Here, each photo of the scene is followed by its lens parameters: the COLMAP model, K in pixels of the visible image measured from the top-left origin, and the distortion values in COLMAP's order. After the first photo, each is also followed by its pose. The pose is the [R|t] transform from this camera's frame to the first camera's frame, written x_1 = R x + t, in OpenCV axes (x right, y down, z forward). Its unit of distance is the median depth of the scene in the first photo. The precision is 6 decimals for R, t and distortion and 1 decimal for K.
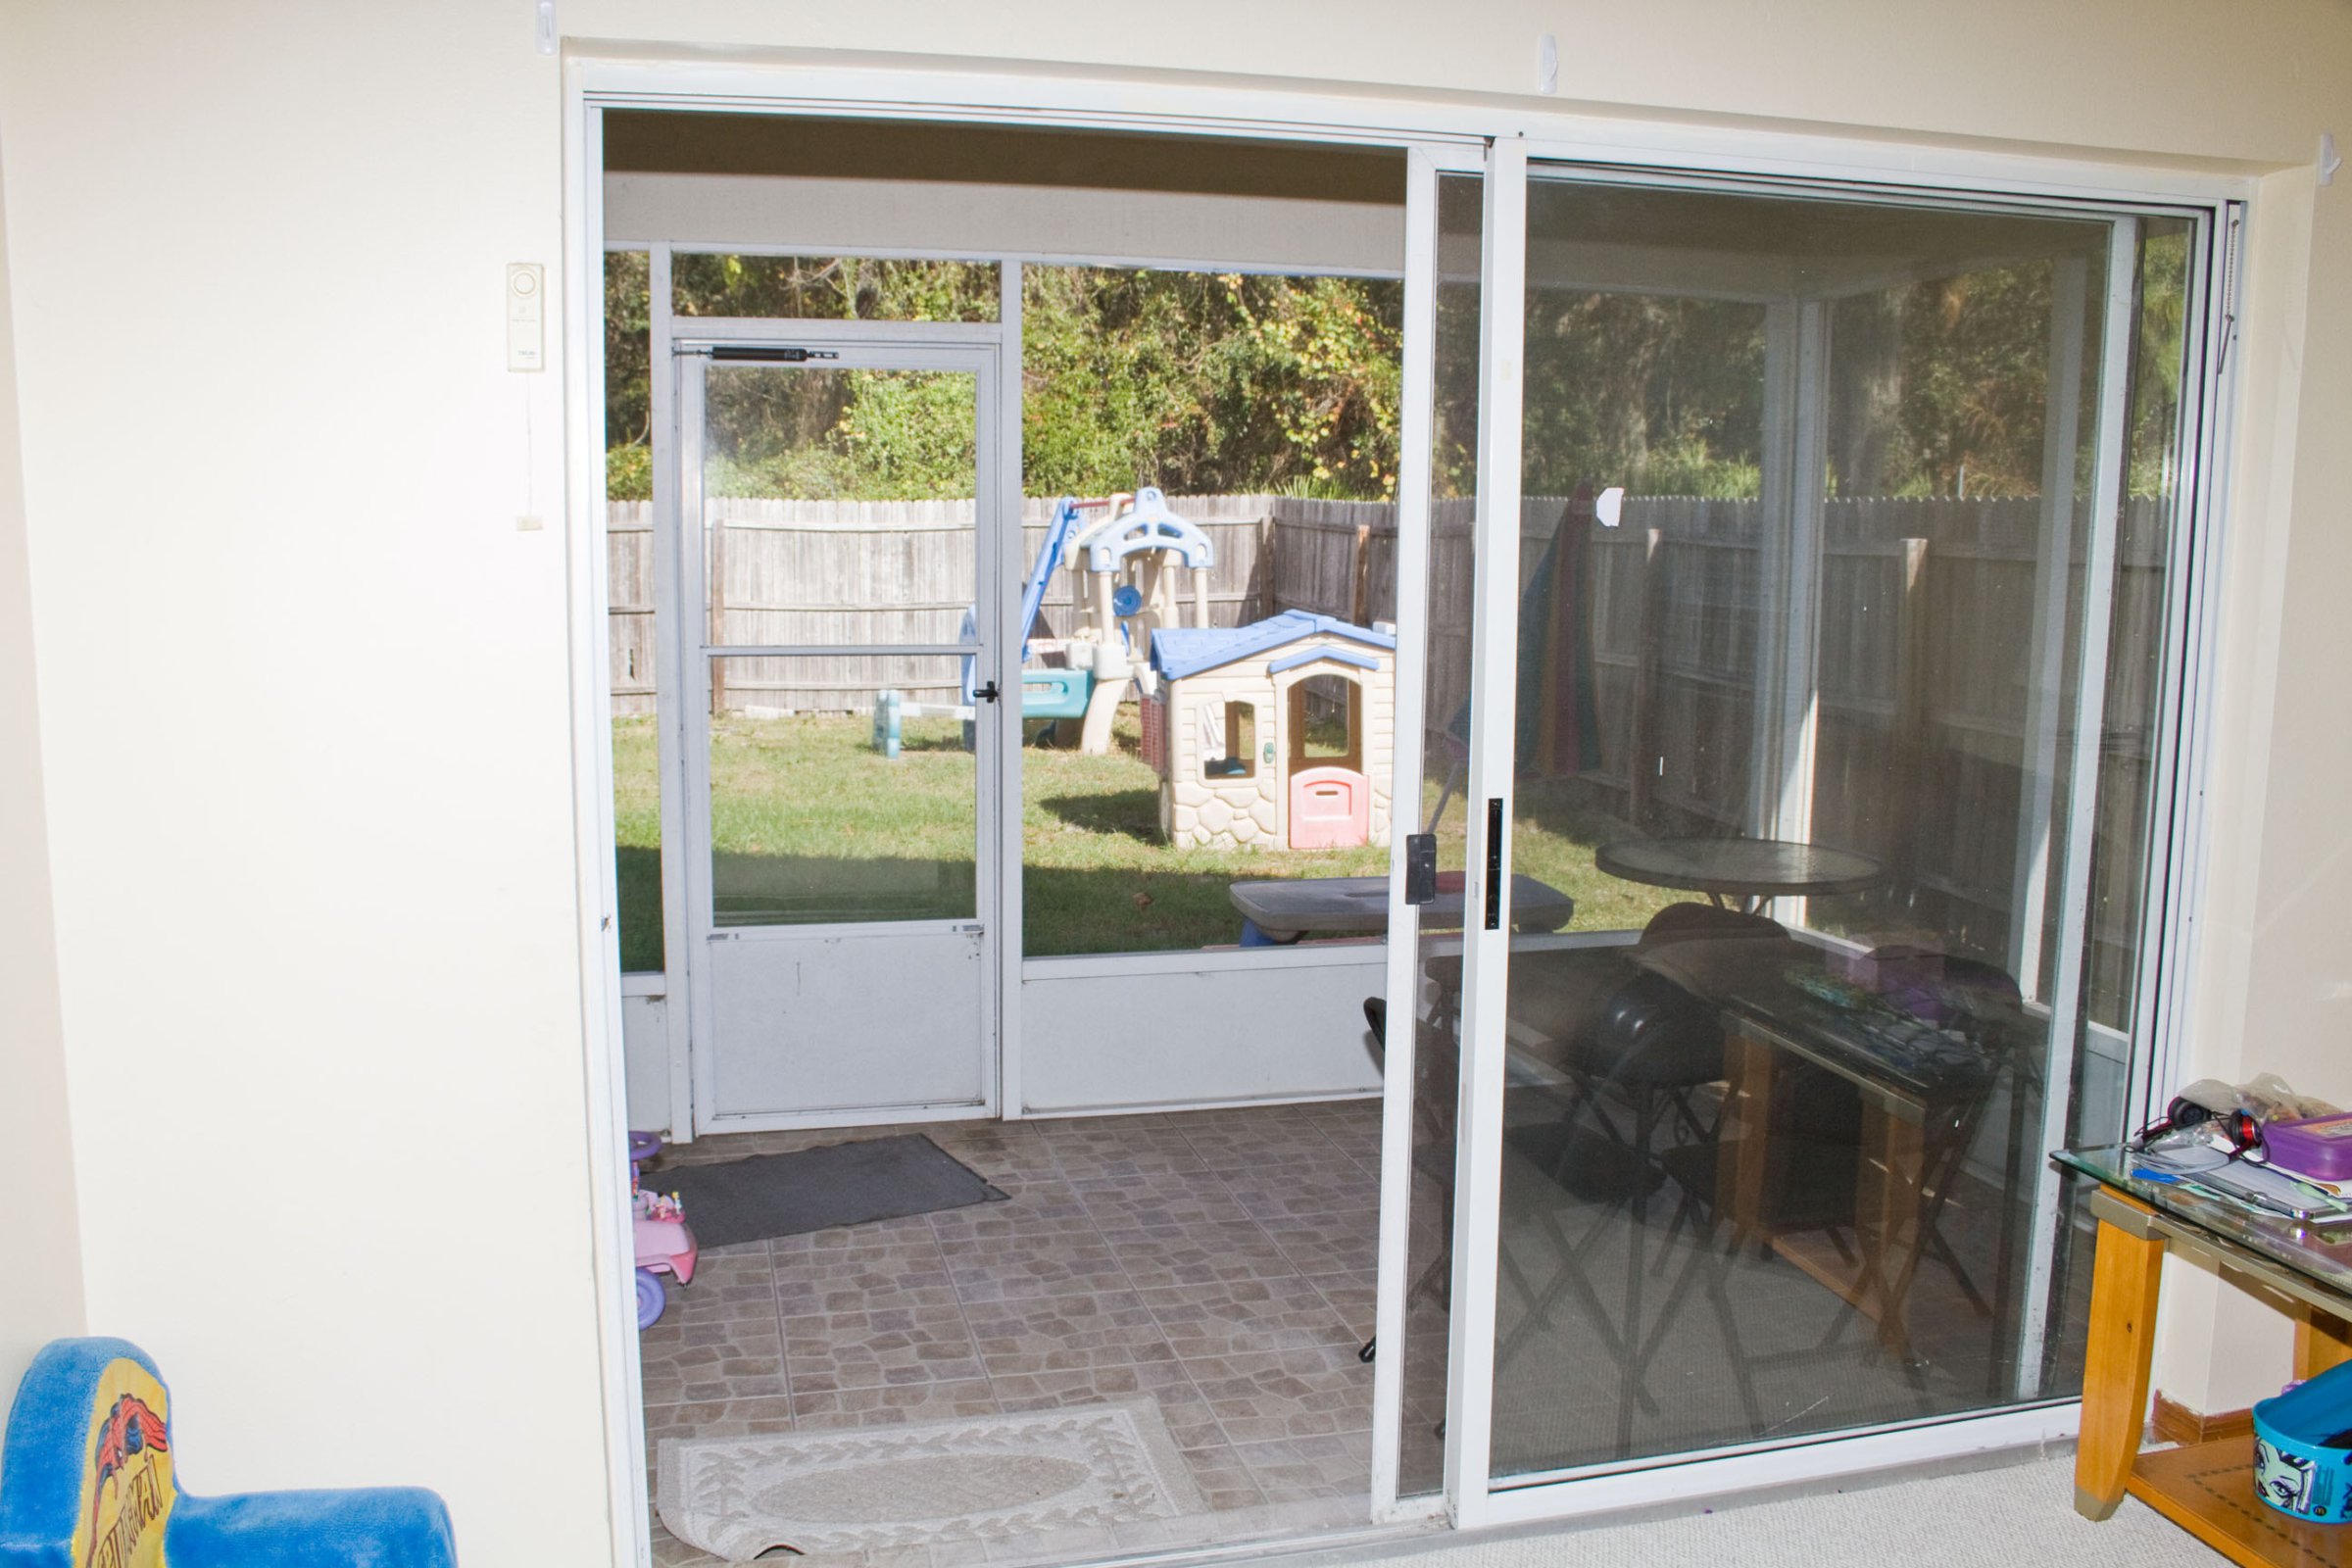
lens RADIAL K [[1940.1, 0, 1184.6], [0, 1940.1, 795.1], [0, 0, 1]] dist [-0.151474, 0.126150]
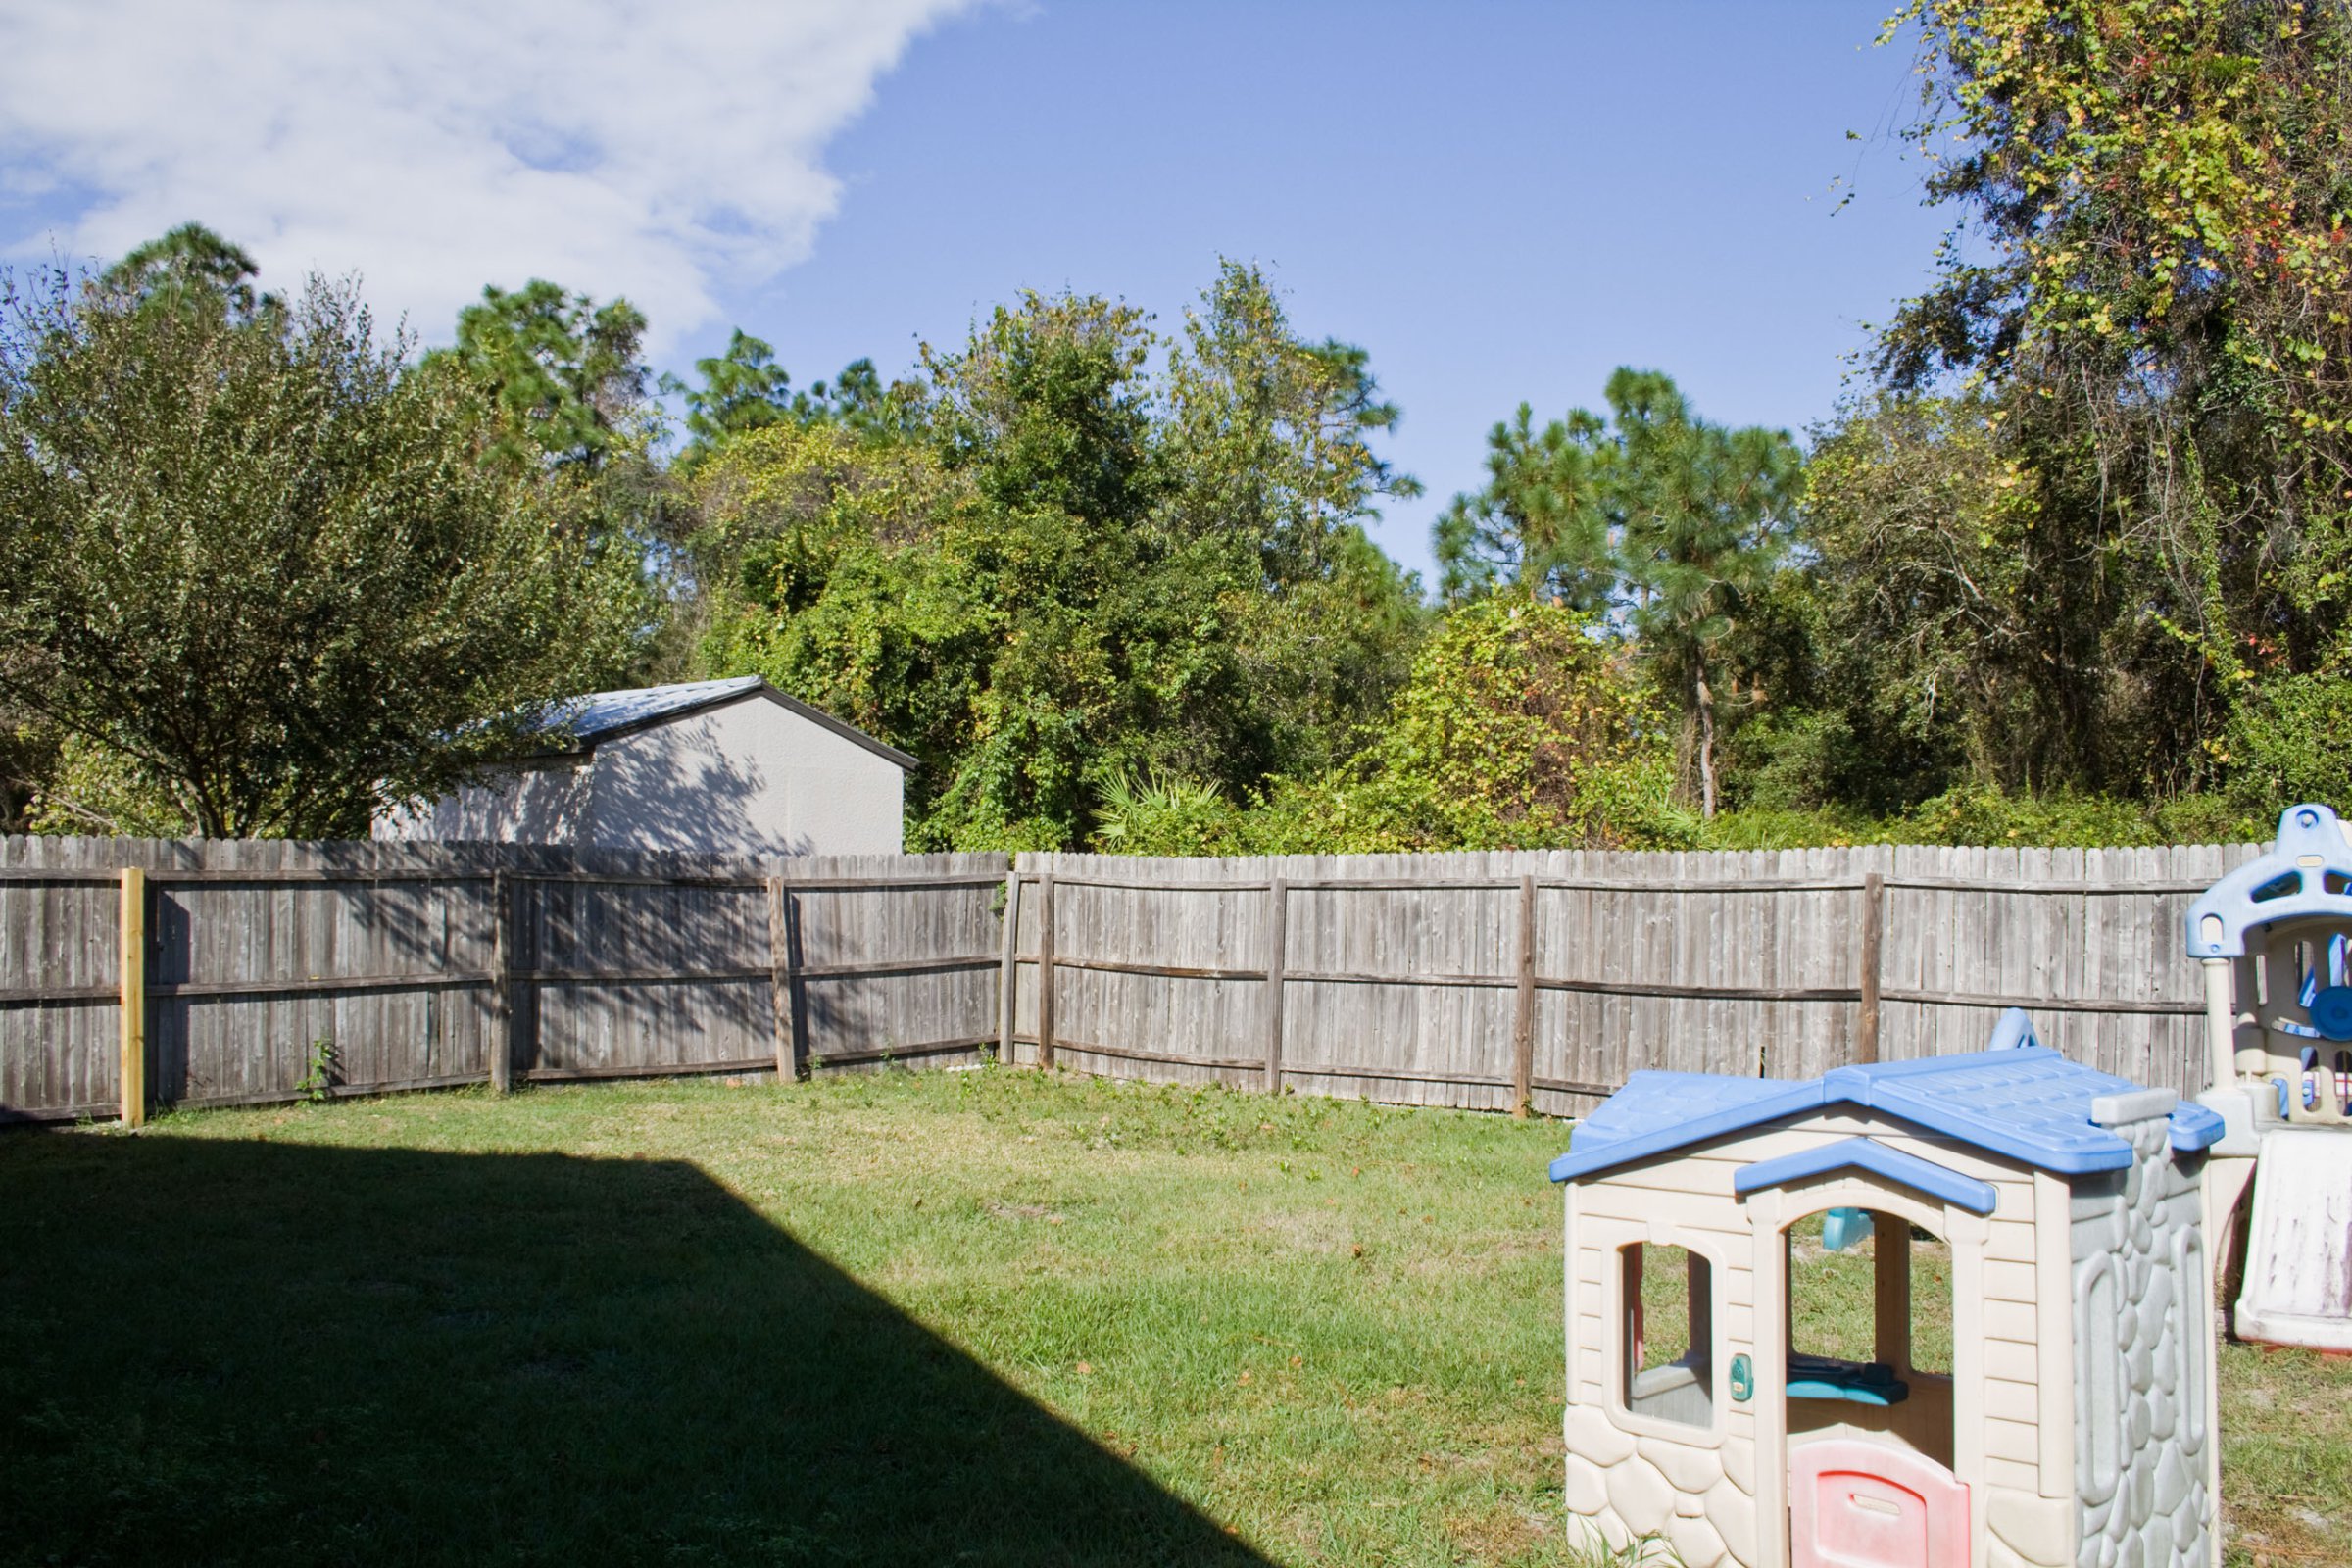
lens RADIAL K [[1940.1, 0, 1164.0], [0, 1940.1, 784.1], [0, 0, 1]] dist [-0.151474, 0.126150]
pose [[0.586888, -0.046554, -0.808329, 0.180839], [-0.117036, 0.982983, -0.141587, -0.044374], [0.801165, 0.177699, 0.571452, 0.370282]]
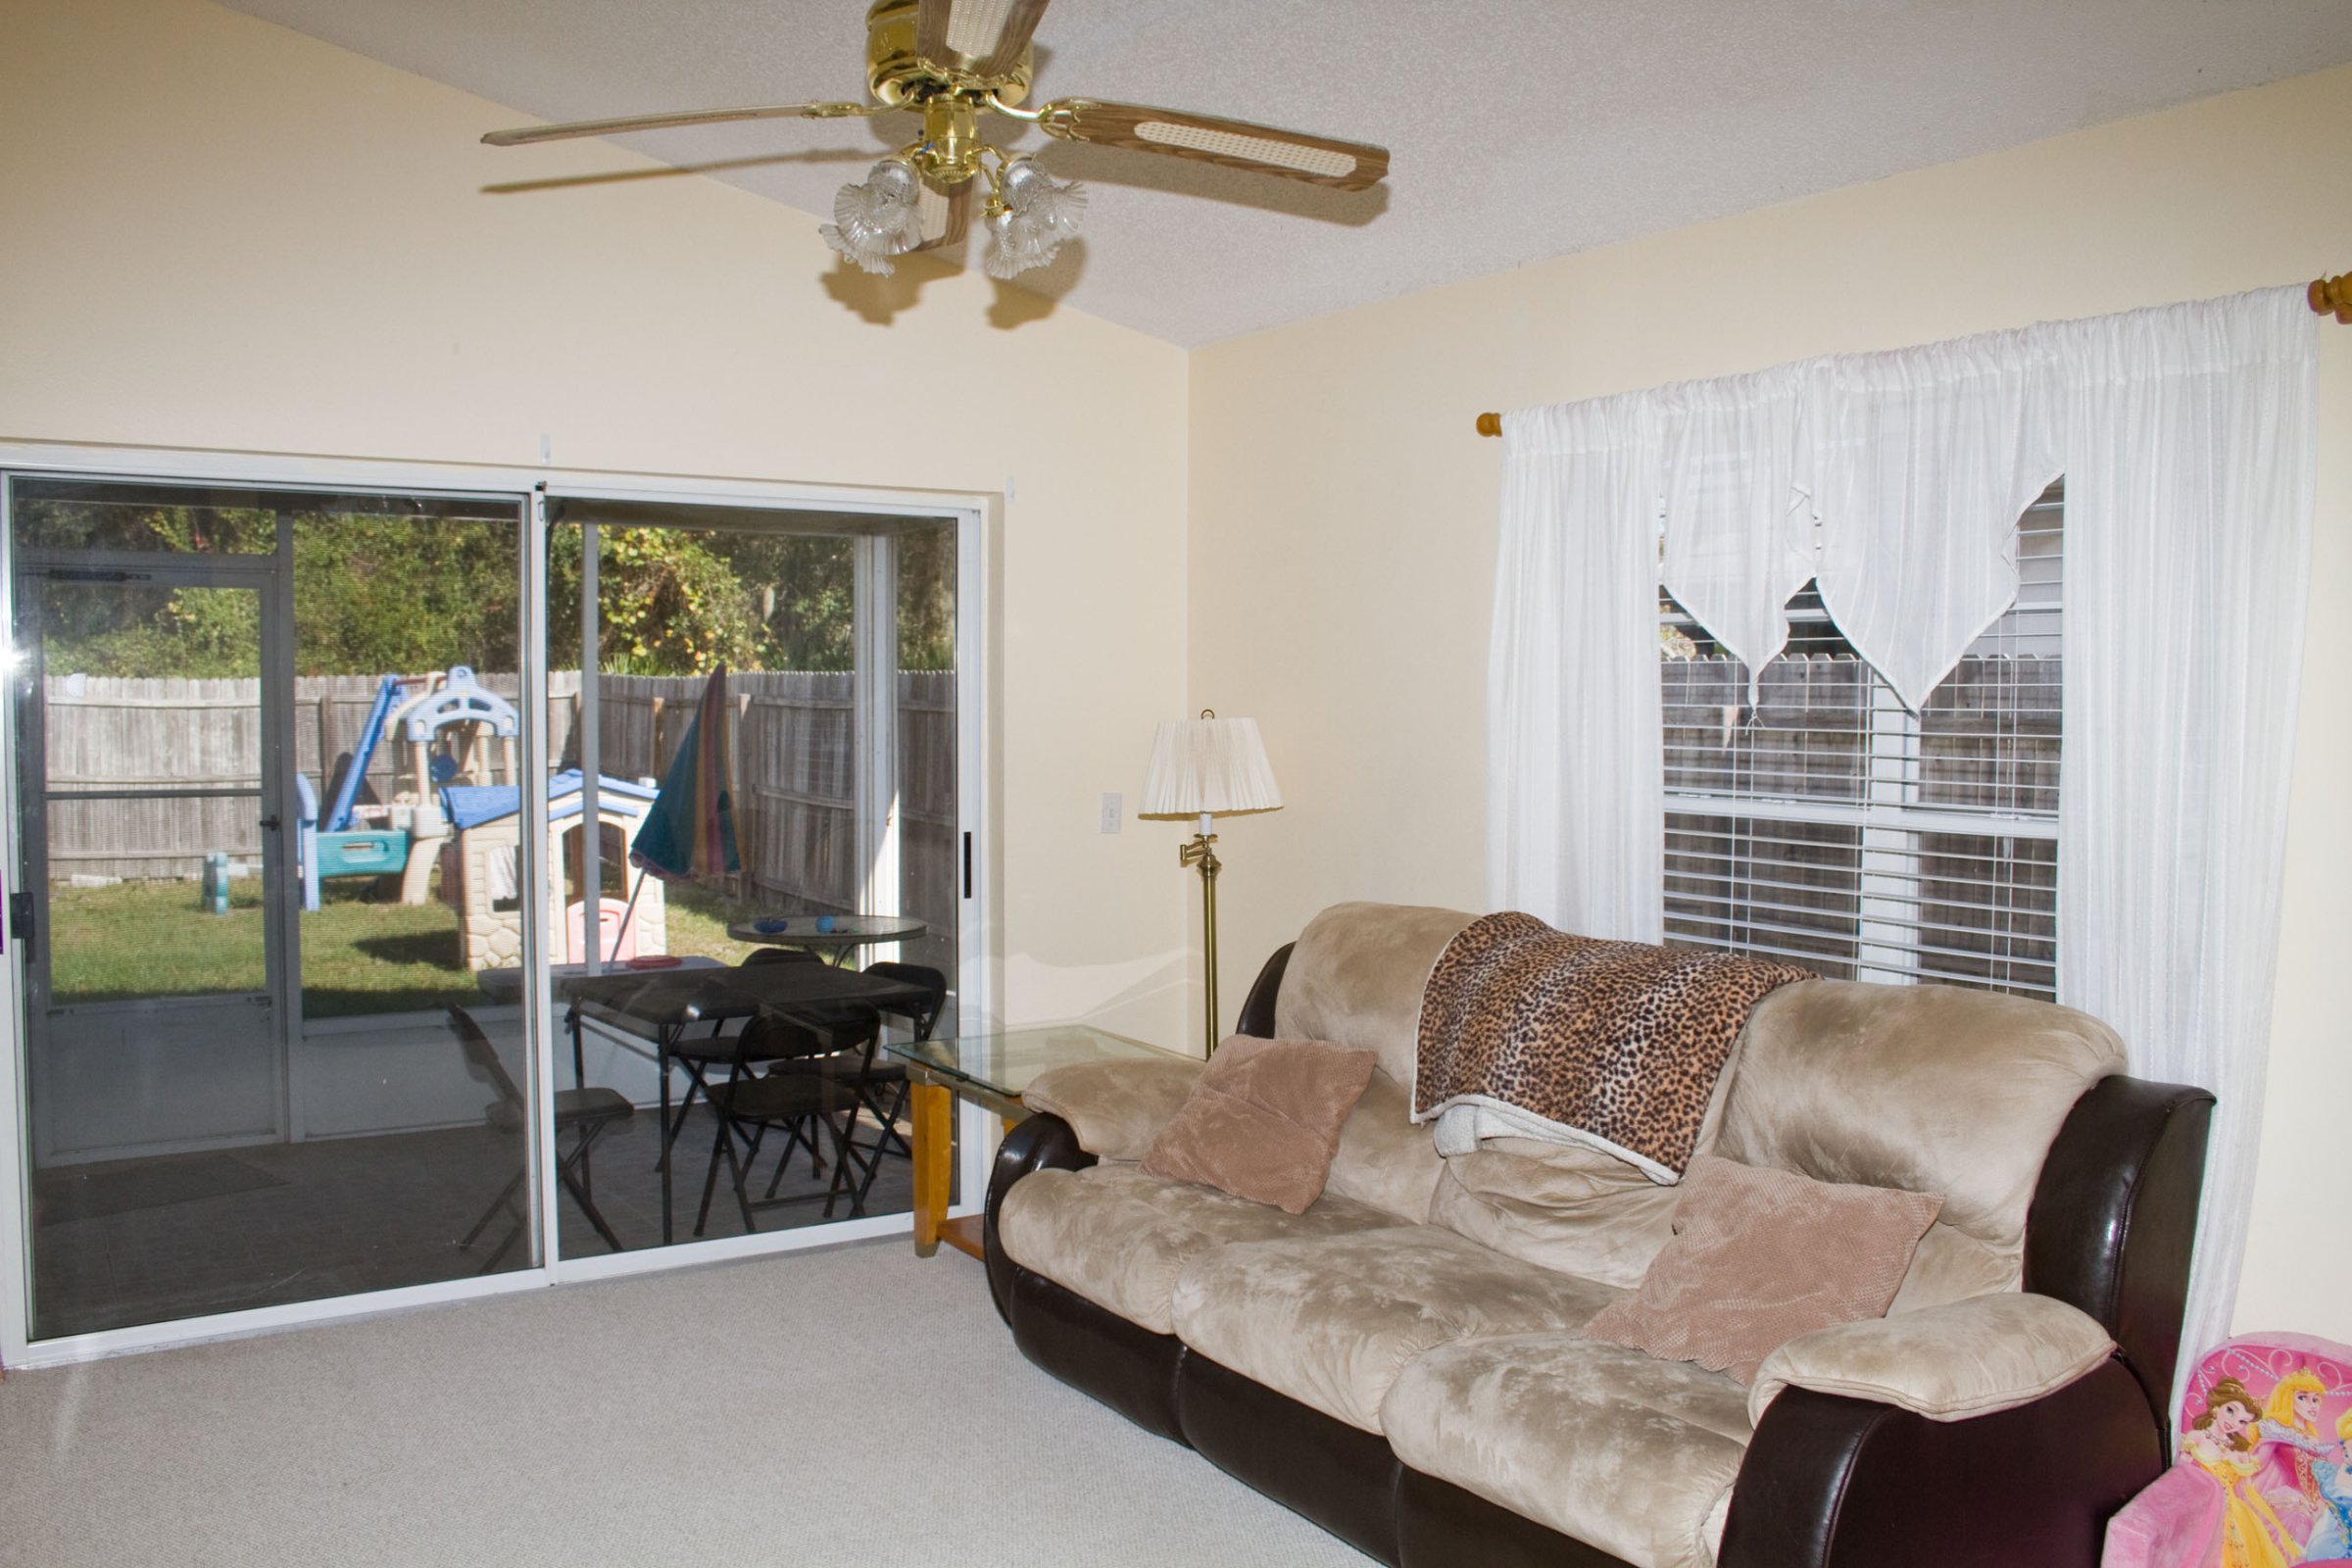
lens RADIAL K [[1940.1, 0, 1181.1], [0, 1940.1, 786.7], [0, 0, 1]] dist [-0.151474, 0.126150]
pose [[0.950612, -0.020046, 0.309734, 0.030203], [0.048465, 0.995258, -0.084332, 0.020249], [-0.306574, 0.095178, 0.947076, -0.142707]]
